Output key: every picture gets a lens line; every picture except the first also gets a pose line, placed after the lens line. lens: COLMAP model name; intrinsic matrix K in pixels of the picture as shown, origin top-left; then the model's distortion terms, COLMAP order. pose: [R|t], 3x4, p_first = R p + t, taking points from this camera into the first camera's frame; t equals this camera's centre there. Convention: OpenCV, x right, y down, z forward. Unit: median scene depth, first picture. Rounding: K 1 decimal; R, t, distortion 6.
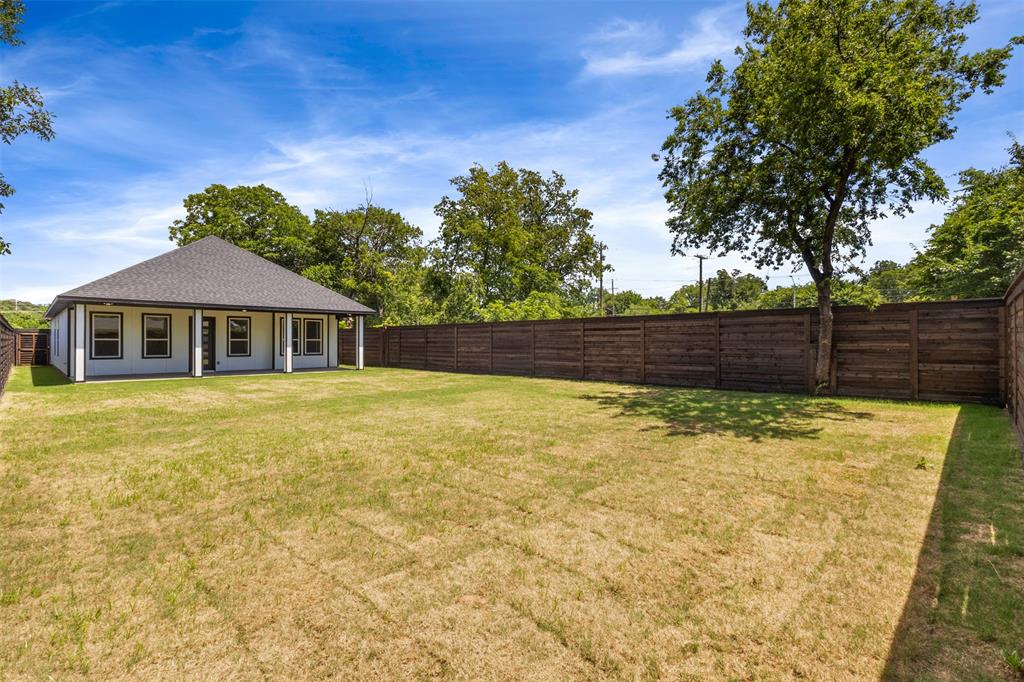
lens RADIAL K [[474.4, 0, 518.4], [0, 474.4, 339.2], [0, 0, 1]] dist [0.005387, 0.000671]
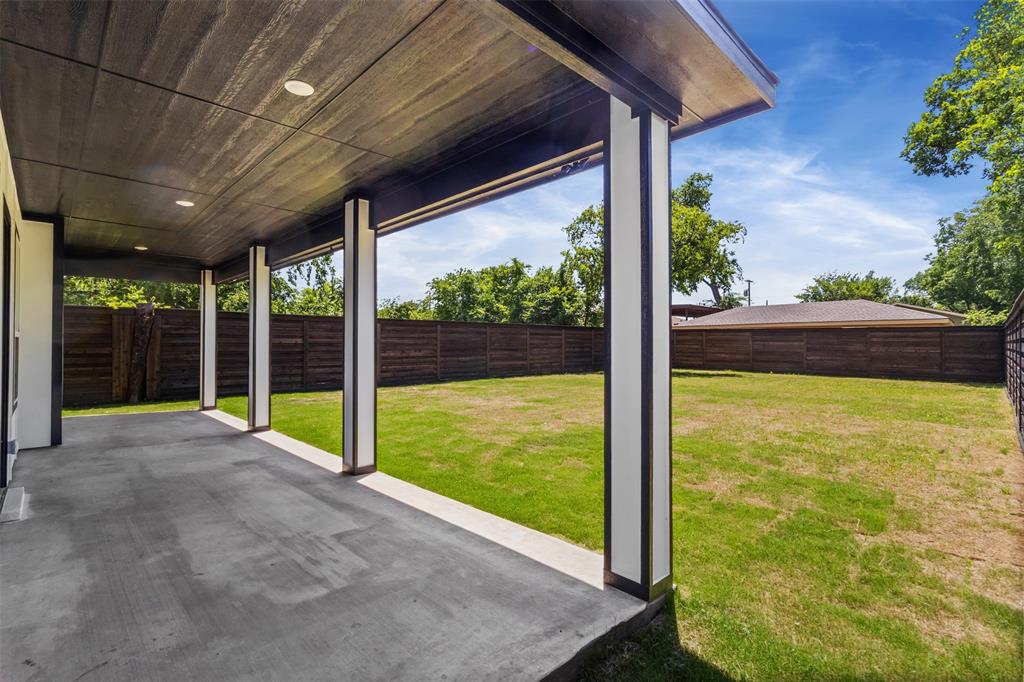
lens RADIAL K [[474.0, 0, 510.7], [0, 474.0, 342.7], [0, 0, 1]] dist [-0.001332, 0.000142]
pose [[0.036835, 0.002323, 0.999319, -1.001839], [-0.006642, 0.999976, -0.002080, 0.004704], [-0.999299, -0.006560, 0.036850, 0.927510]]
